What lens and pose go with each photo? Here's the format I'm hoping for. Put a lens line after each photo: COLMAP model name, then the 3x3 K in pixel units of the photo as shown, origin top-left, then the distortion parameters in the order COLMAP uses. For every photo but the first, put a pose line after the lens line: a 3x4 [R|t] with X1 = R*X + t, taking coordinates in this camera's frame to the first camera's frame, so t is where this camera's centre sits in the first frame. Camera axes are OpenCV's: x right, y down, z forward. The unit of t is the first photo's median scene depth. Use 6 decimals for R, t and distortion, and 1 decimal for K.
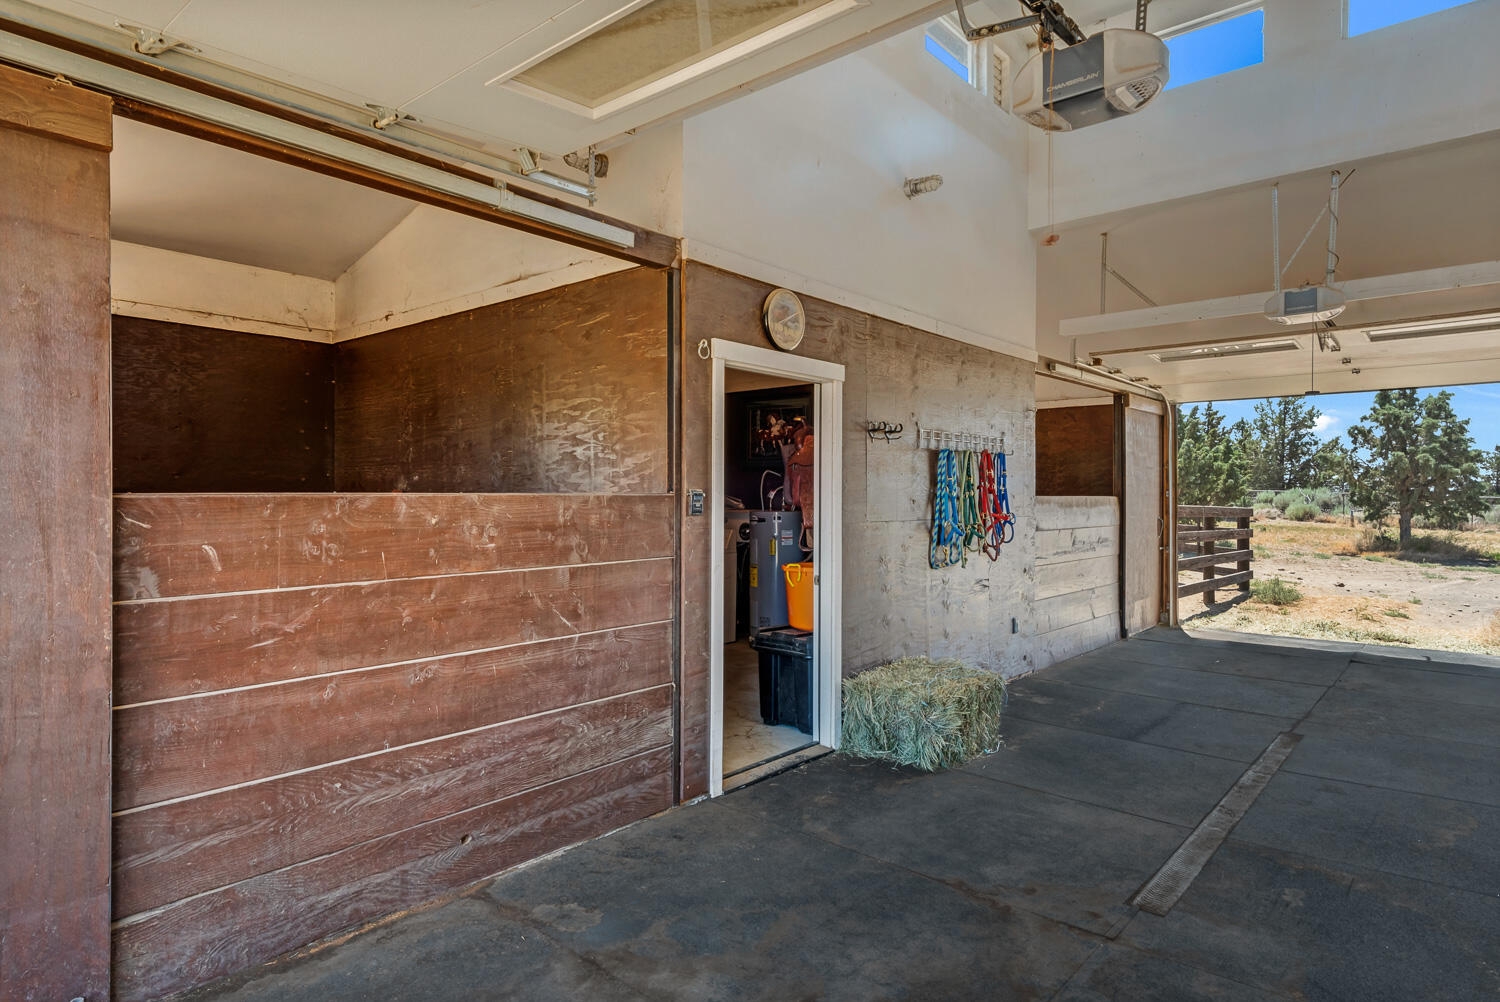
lens RADIAL K [[865.1, 0, 749.4], [0, 865.1, 500.6], [0, 0, 1]] dist [0.003161, -0.000537]
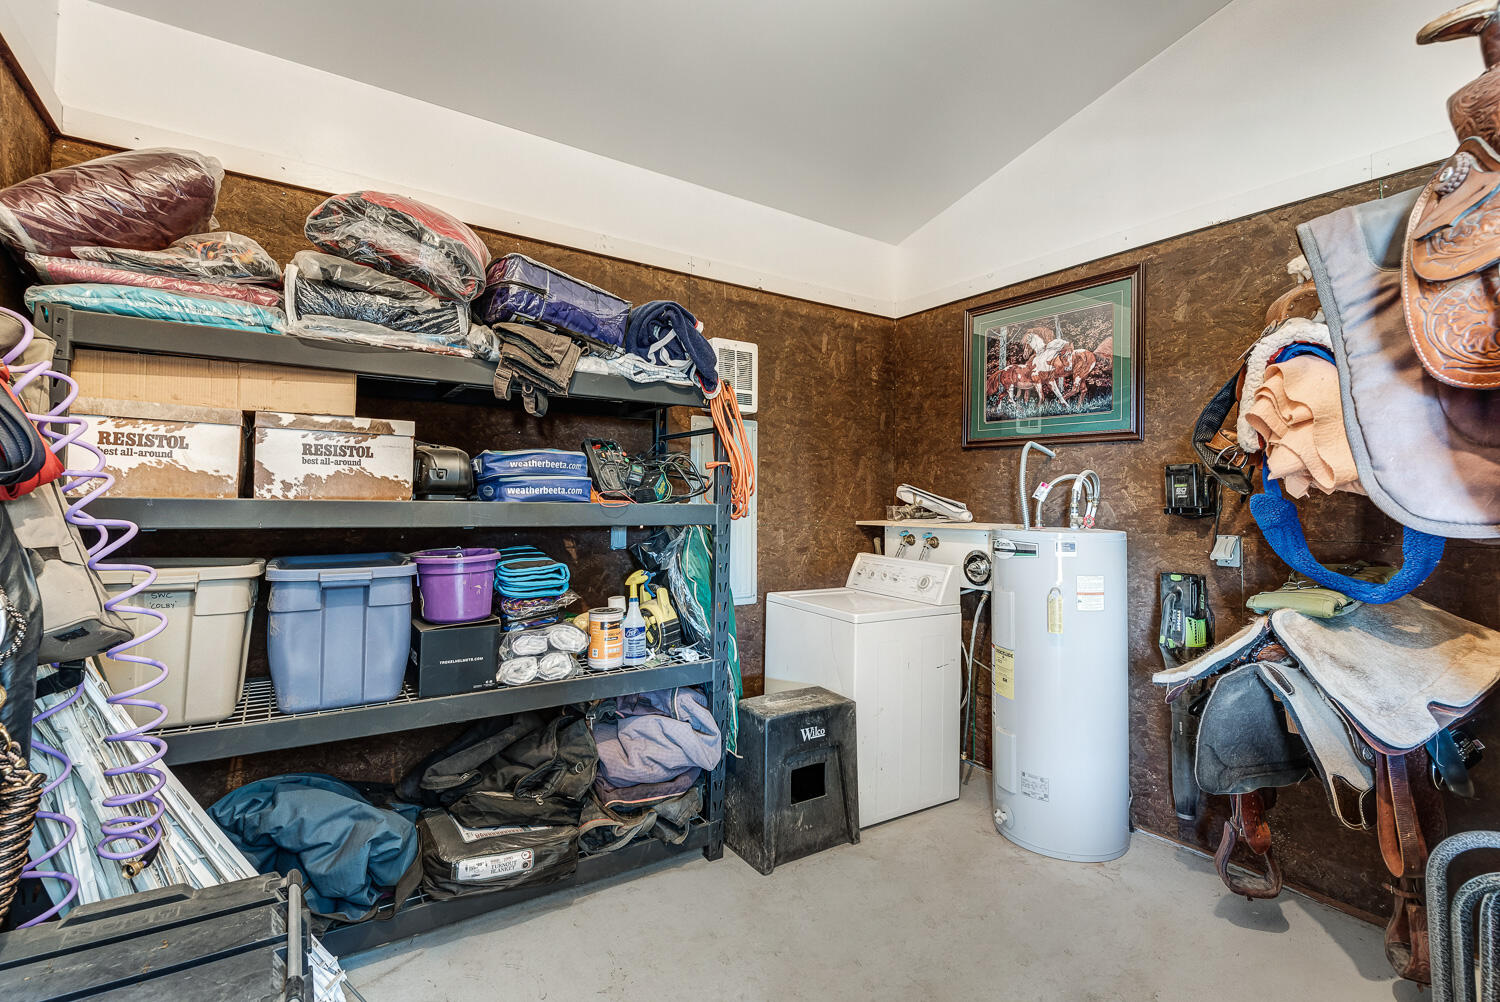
lens RADIAL K [[717.5, 0, 749.2], [0, 717.5, 498.4], [0, 0, 1]] dist [0.002650, -0.000639]
pose [[0.963341, 0.006764, -0.268195, -0.021478], [-0.009281, 0.999924, -0.008118, 0.001027], [0.268120, 0.010310, 0.963330, 0.590767]]
